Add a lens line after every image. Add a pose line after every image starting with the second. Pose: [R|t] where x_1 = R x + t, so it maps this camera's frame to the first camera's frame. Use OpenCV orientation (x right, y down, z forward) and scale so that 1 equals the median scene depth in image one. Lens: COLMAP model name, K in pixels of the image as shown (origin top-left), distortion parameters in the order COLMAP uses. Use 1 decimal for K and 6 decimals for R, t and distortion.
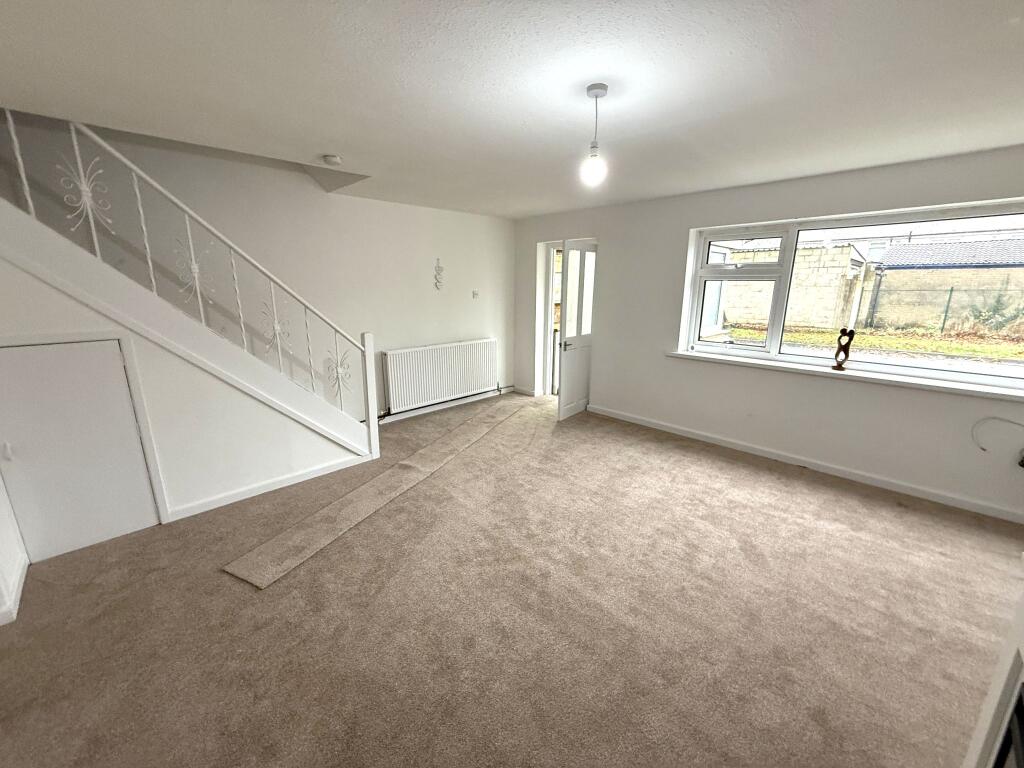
lens RADIAL K [[407.0, 0, 507.7], [0, 407.0, 383.0], [0, 0, 1]] dist [-0.002198, 0.000282]
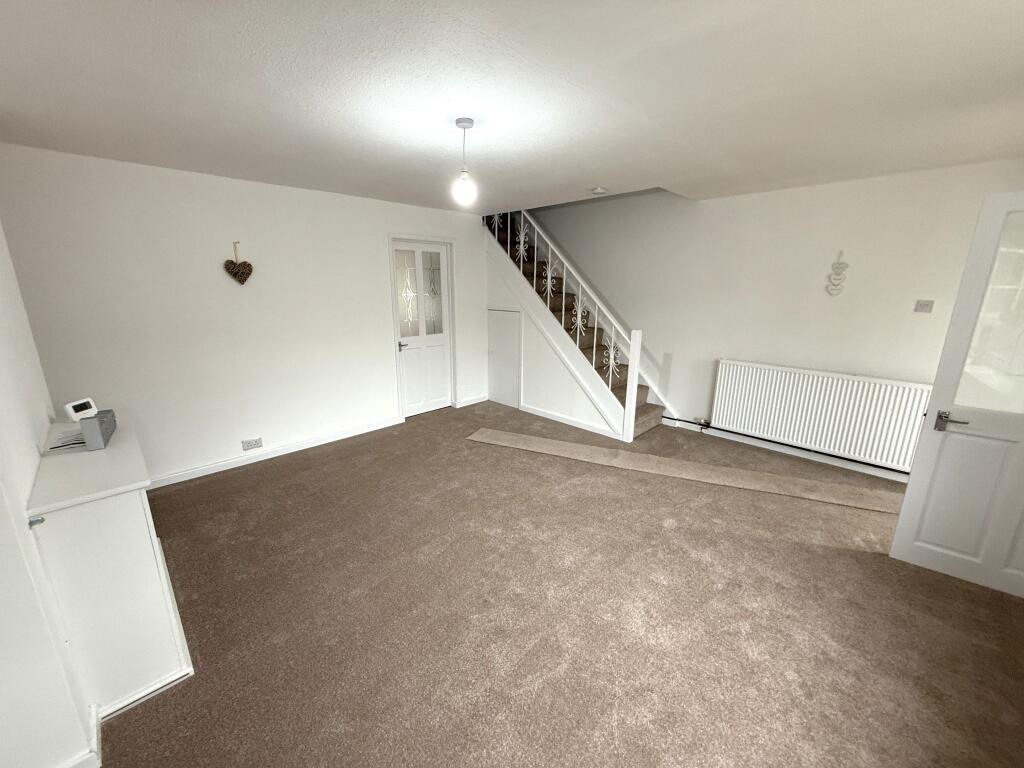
lens RADIAL K [[407.0, 0, 507.7], [0, 407.0, 383.0], [0, 0, 1]] dist [-0.002198, 0.000282]
pose [[0.008887, 0.237815, -0.971270, 0.698633], [-0.239881, 0.943453, 0.228809, -0.140914], [0.970762, 0.230956, 0.065431, 0.553956]]
